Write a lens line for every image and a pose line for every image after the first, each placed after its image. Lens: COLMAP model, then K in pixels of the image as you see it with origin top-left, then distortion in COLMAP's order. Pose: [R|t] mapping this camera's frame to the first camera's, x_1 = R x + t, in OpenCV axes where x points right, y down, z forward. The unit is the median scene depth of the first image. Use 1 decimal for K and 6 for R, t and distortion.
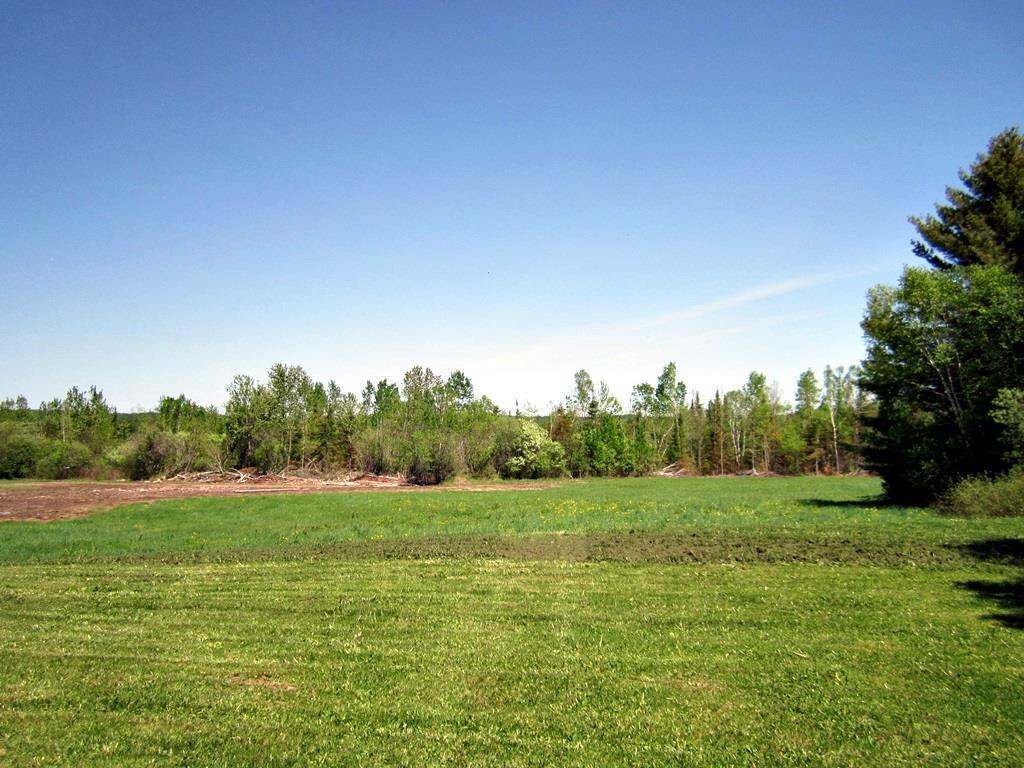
lens RADIAL K [[845.2, 0, 499.5], [0, 845.2, 386.5], [0, 0, 1]] dist [-0.039571, -0.007966]
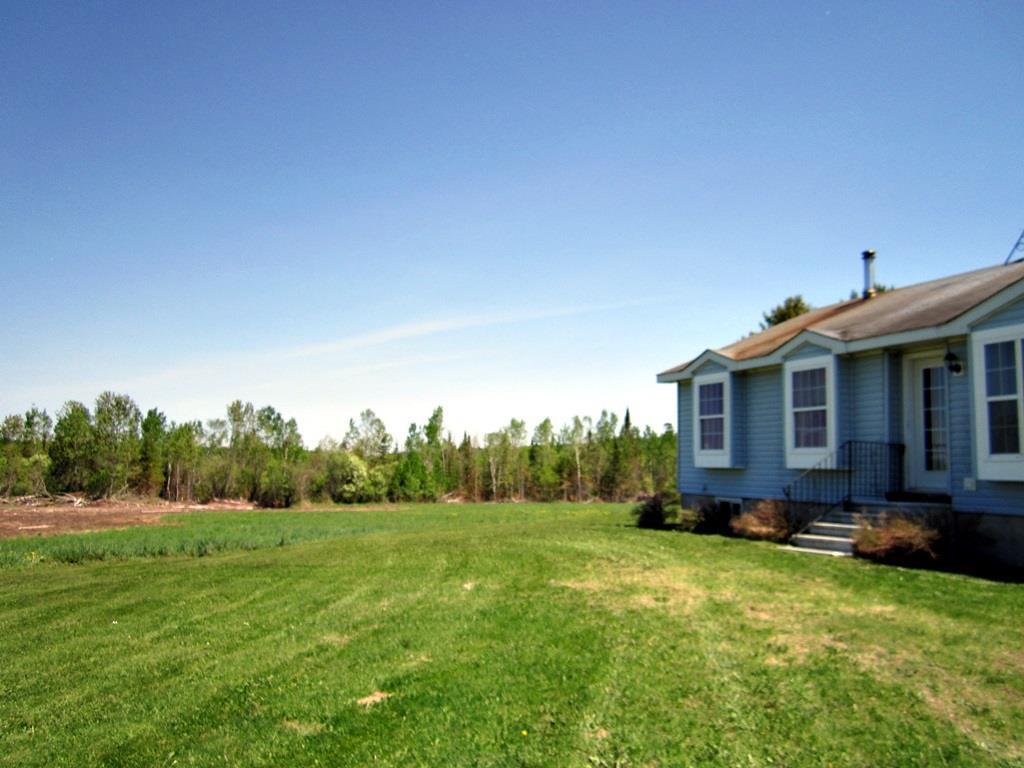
lens RADIAL K [[845.2, 0, 499.5], [0, 845.2, 386.5], [0, 0, 1]] dist [-0.039571, -0.007966]
pose [[0.914593, 0.056648, 0.400389, -0.245868], [-0.039913, 0.997950, -0.050022, -0.000946], [-0.402402, 0.029769, 0.914979, -0.137486]]
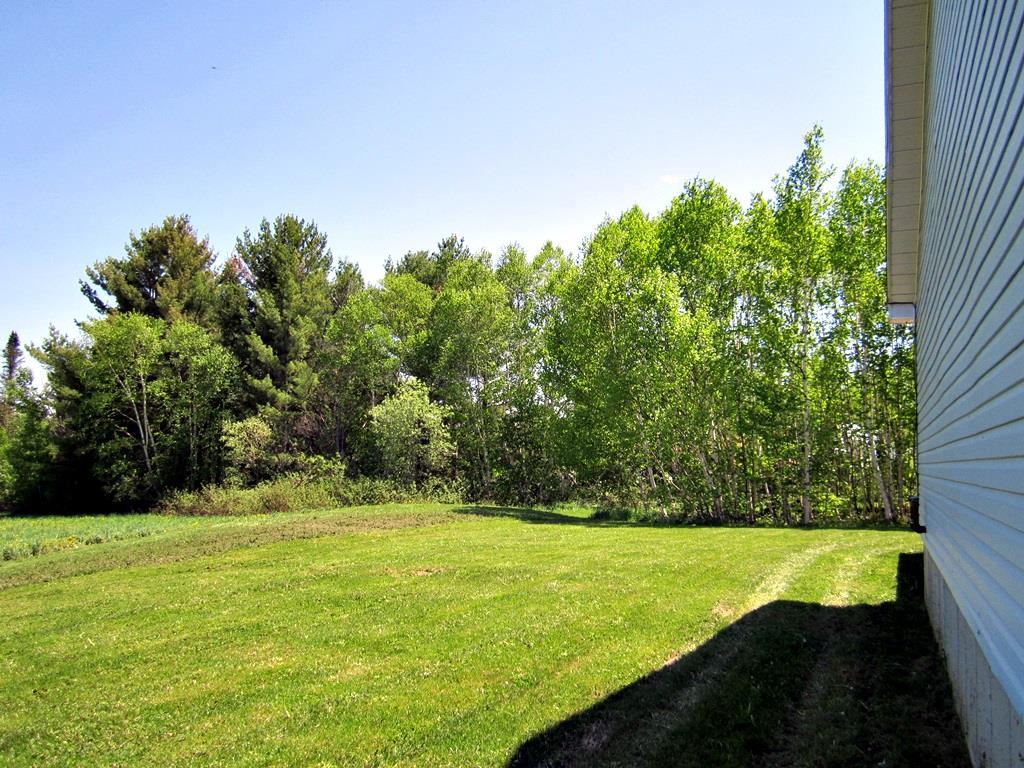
lens RADIAL K [[848.7, 0, 512.0], [0, 848.7, 384.0], [0, 0, 1]] dist [-0.075384, 0.051592]
pose [[0.336834, 0.094050, 0.936855, -0.146931], [-0.070006, 0.994746, -0.074692, 0.003276], [-0.938958, -0.040427, 0.341649, 0.027275]]
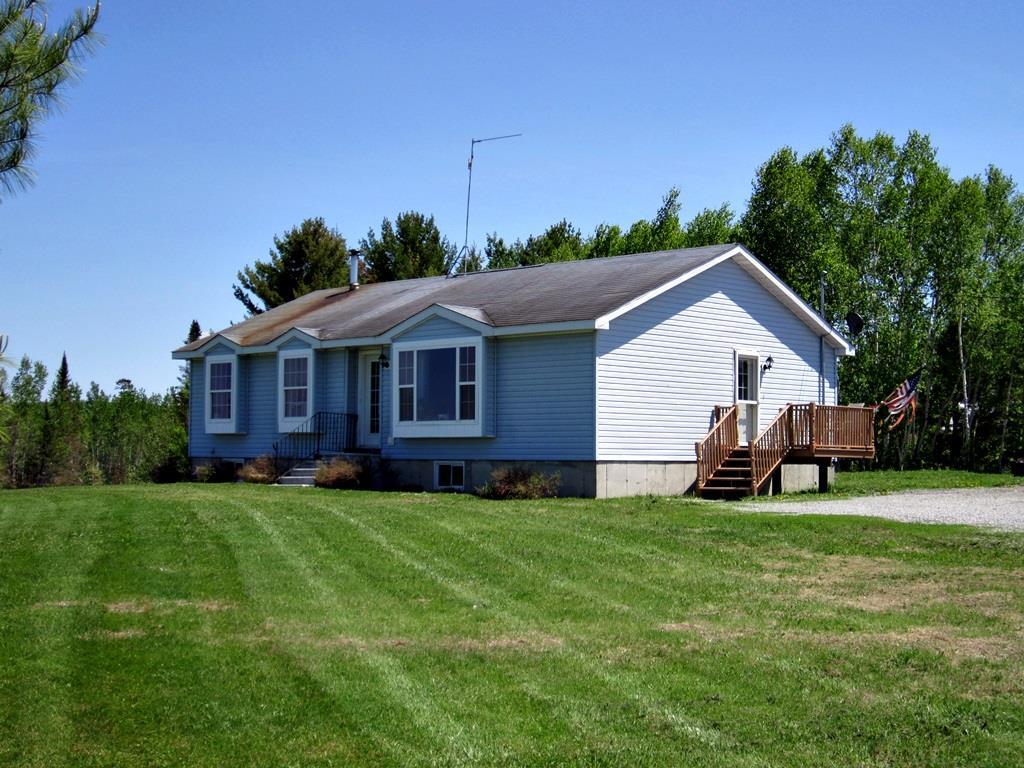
lens RADIAL K [[1486.3, 0, 512.0], [0, 1486.3, 384.0], [0, 0, 1]] dist [-0.116969, 0.061277]
pose [[0.639043, 0.045196, 0.767842, -0.367394], [-0.044568, 0.998771, -0.021697, -0.002211], [-0.767878, -0.020356, 0.640272, -0.281185]]
